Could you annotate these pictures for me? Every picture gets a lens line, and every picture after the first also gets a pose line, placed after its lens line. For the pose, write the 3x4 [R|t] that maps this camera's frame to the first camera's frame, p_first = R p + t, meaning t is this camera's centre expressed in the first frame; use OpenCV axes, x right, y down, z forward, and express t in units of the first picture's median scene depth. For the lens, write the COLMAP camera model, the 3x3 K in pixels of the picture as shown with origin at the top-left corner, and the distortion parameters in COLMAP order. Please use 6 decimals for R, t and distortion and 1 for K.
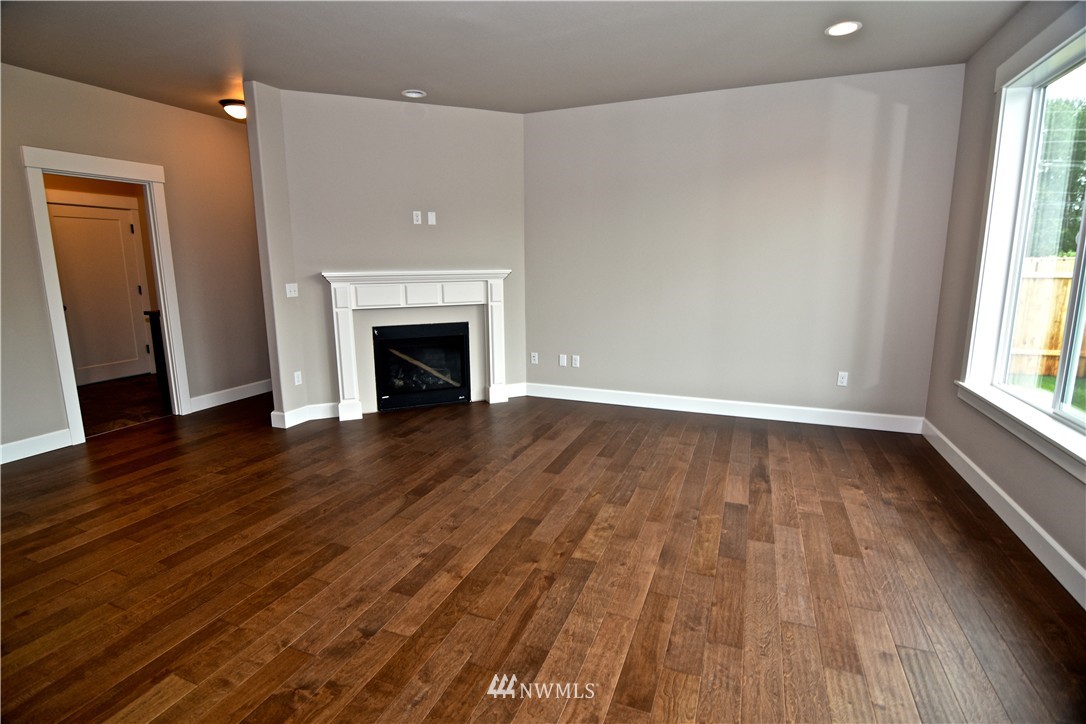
lens RADIAL K [[521.1, 0, 538.9], [0, 521.1, 355.3], [0, 0, 1]] dist [-0.004065, -0.010610]
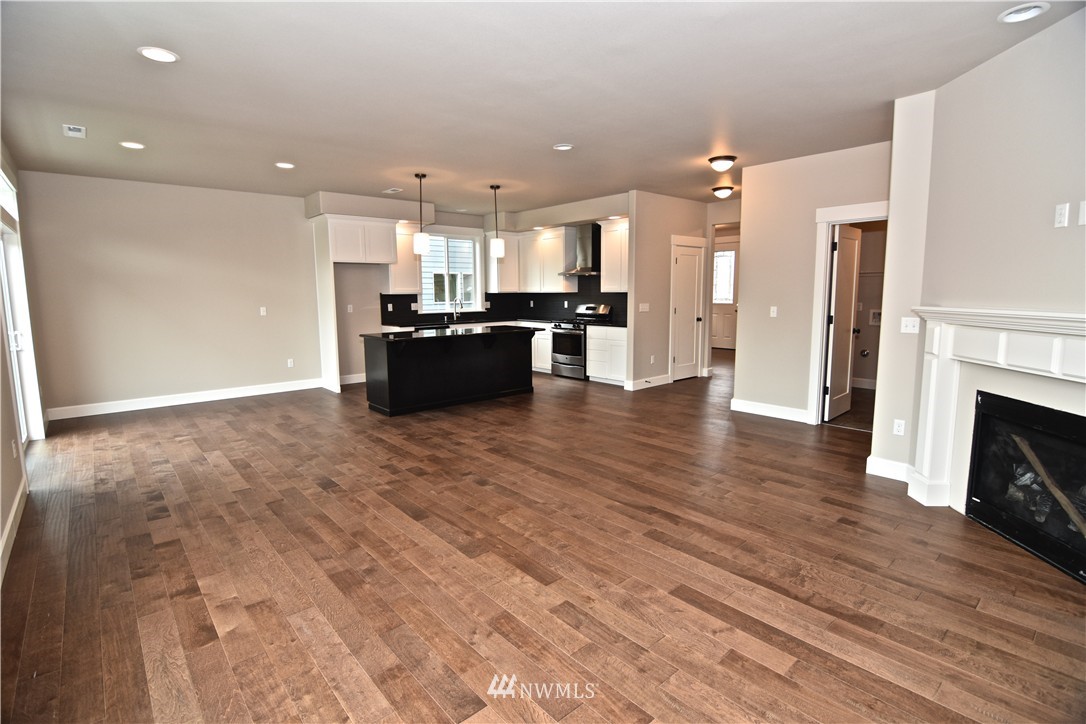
lens RADIAL K [[521.1, 0, 538.9], [0, 521.1, 355.3], [0, 0, 1]] dist [-0.004065, -0.010610]
pose [[-0.450438, 0.121910, -0.884445, 0.532962], [-0.144286, 0.967671, 0.206866, -0.158643], [0.881072, 0.220793, -0.418286, 0.799002]]
